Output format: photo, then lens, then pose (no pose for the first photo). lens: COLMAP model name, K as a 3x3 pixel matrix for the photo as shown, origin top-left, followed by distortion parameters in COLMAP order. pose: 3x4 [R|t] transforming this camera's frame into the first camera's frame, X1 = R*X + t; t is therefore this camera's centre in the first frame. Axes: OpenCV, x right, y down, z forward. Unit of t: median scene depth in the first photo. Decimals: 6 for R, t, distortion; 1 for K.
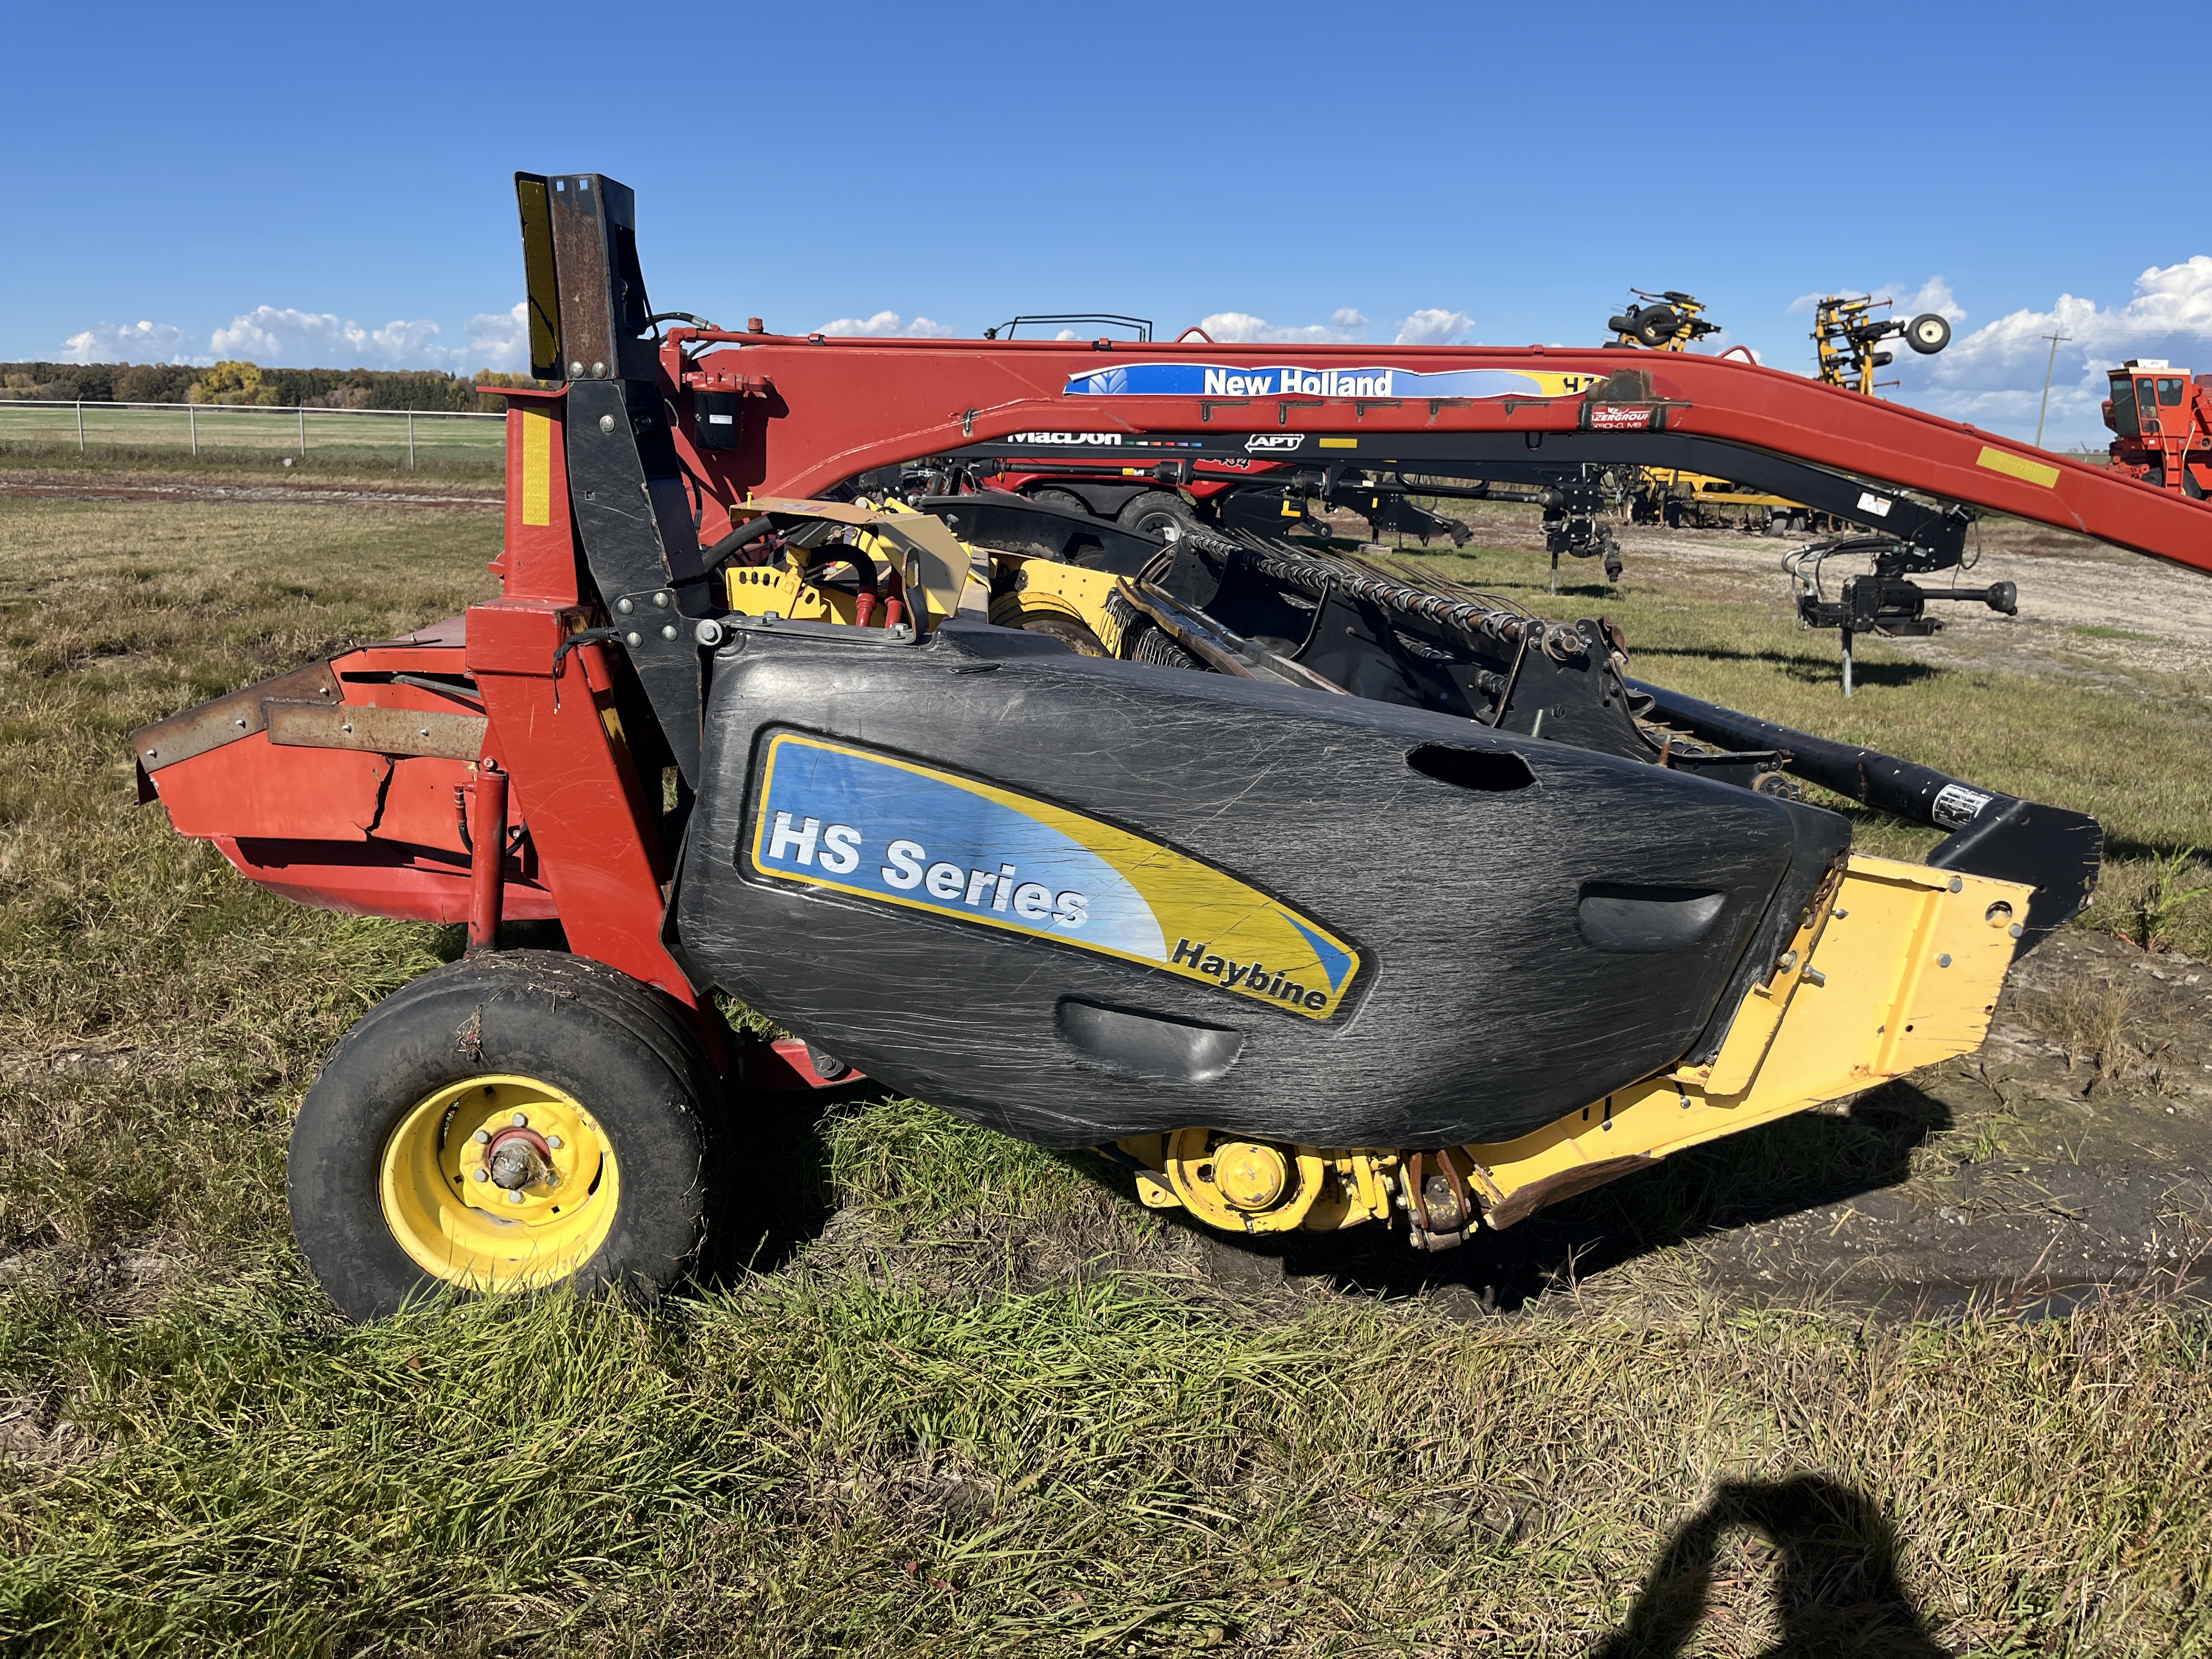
lens RADIAL K [[1684.0, 0, 1101.3], [0, 1684.0, 830.2], [0, 0, 1]] dist [0.059694, -0.090278]
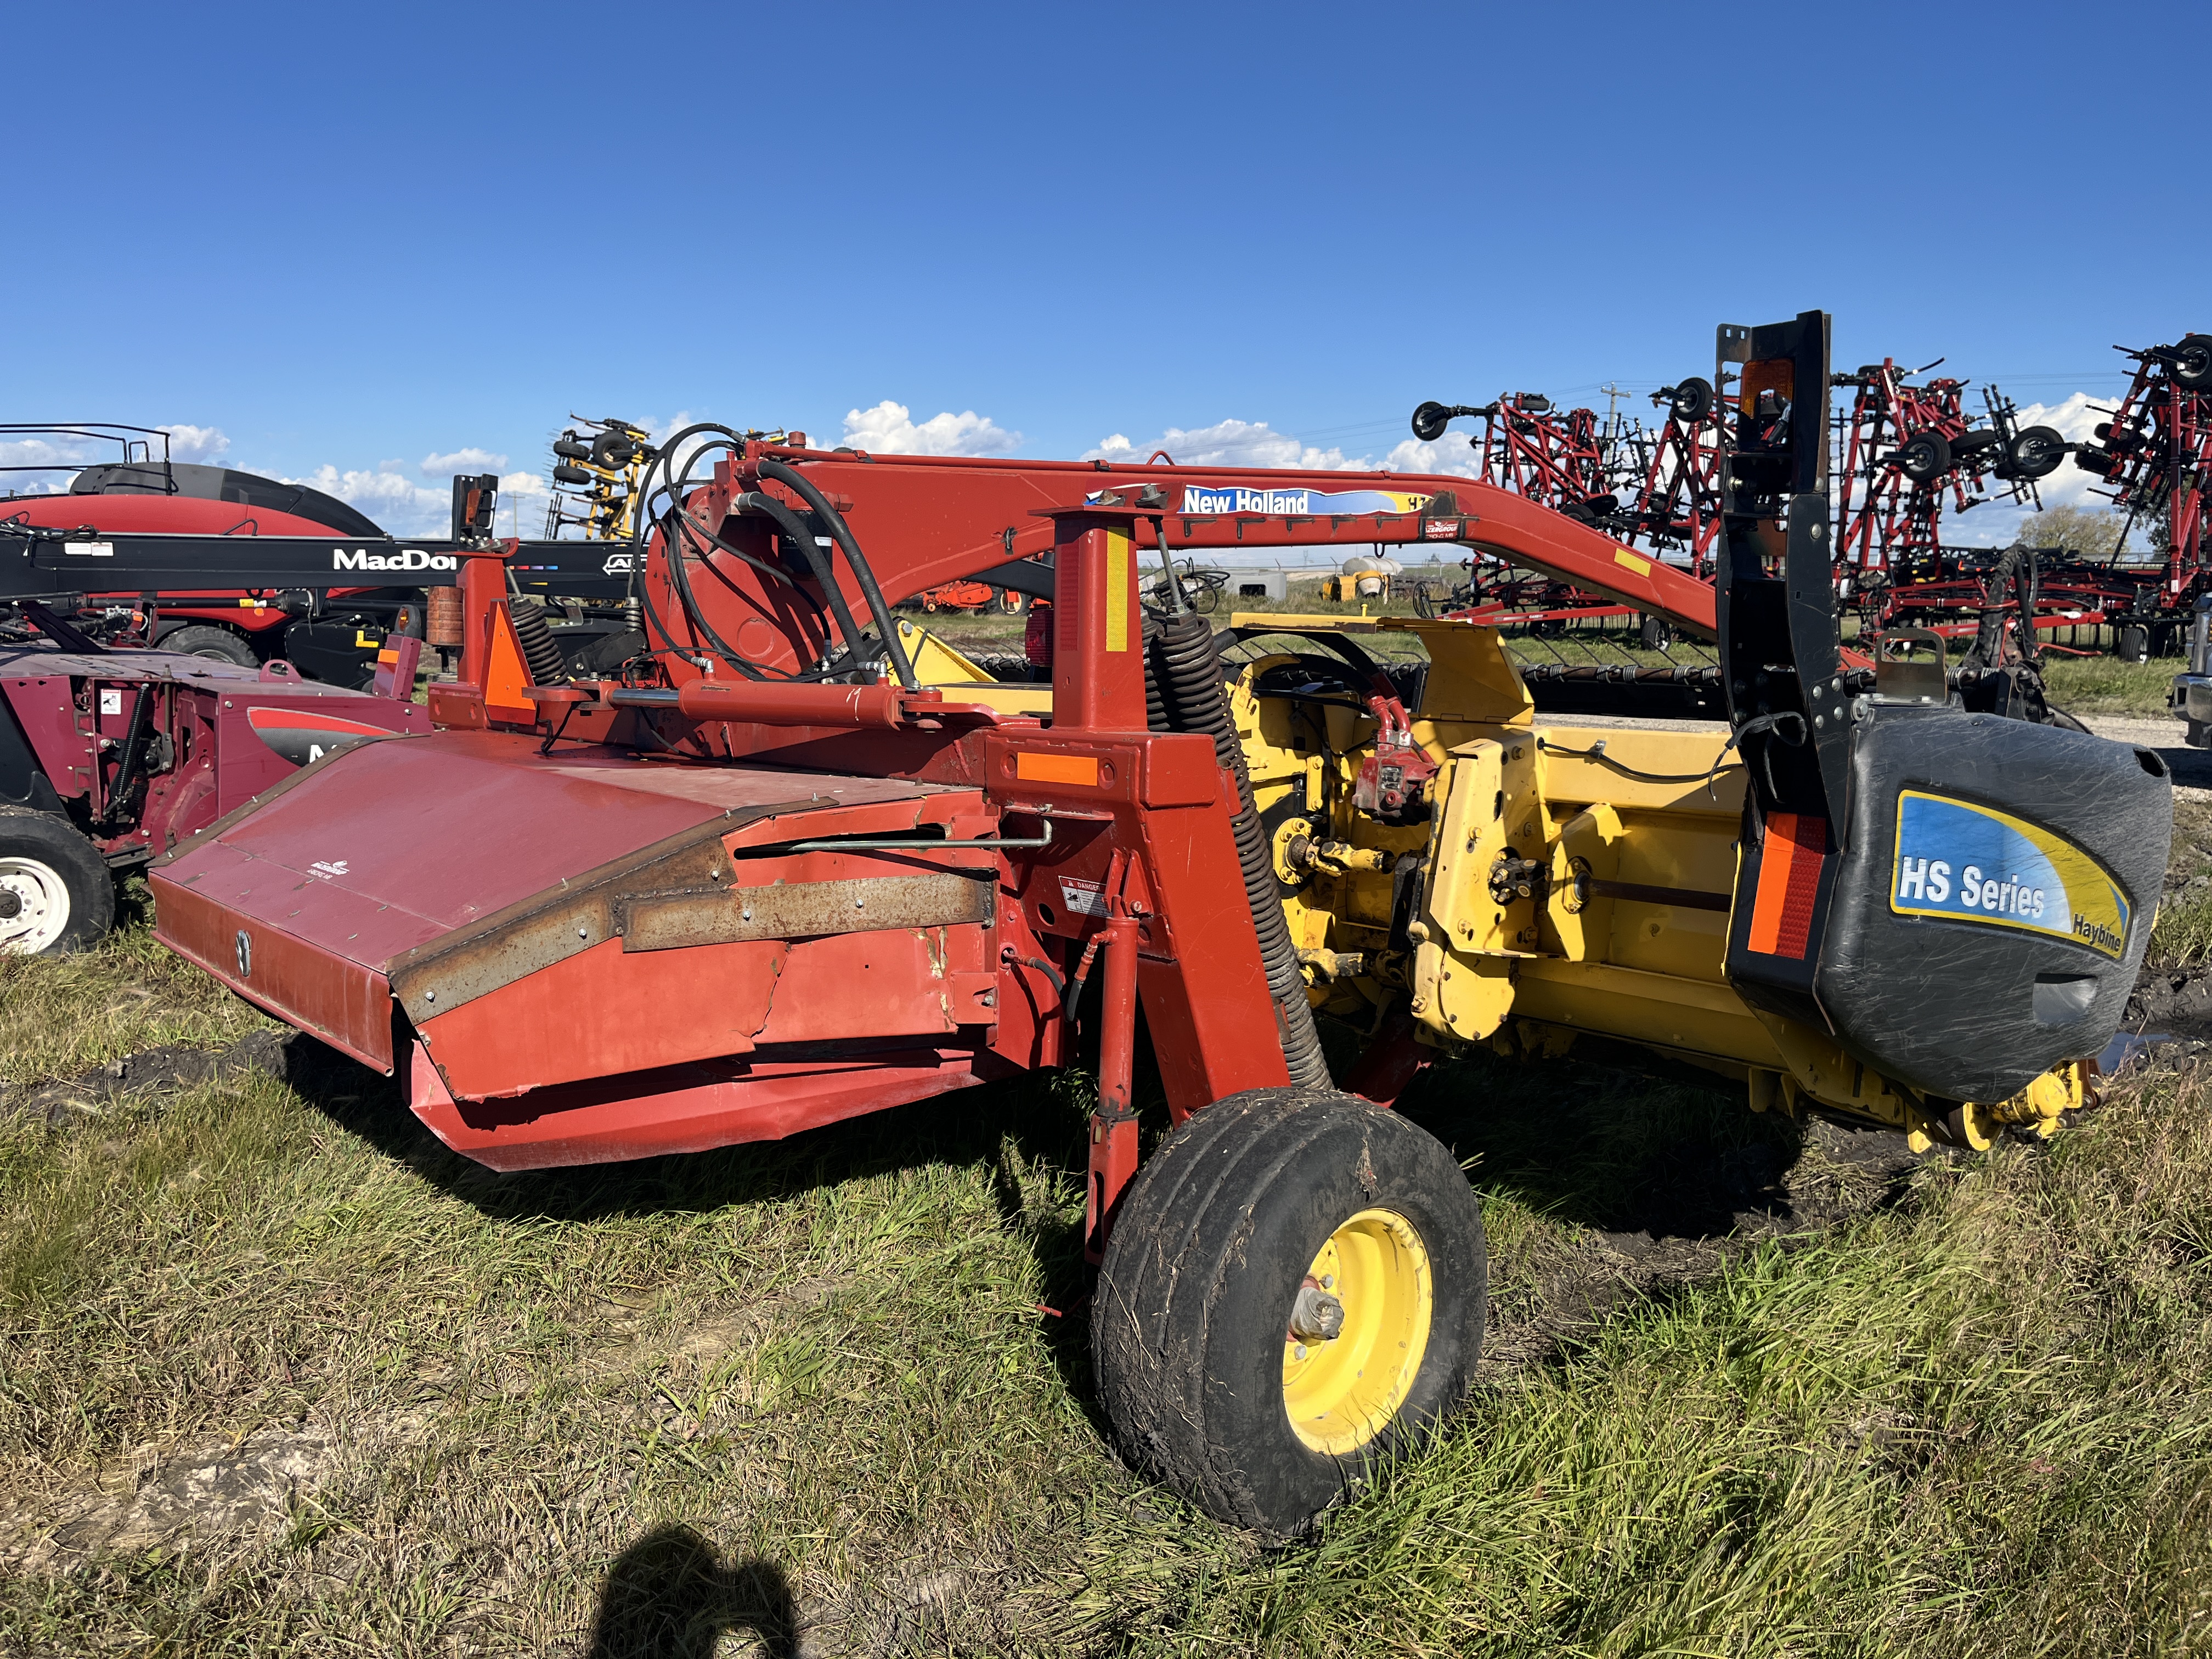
lens RADIAL K [[1695.9, 0, 1099.9], [0, 1695.9, 831.4], [0, 0, 1]] dist [0.074210, -0.097844]
pose [[0.782760, -0.118897, 0.610860, -0.668154], [0.161229, 0.986810, -0.014528, -0.049937], [-0.601075, 0.109860, 0.791605, 0.196269]]
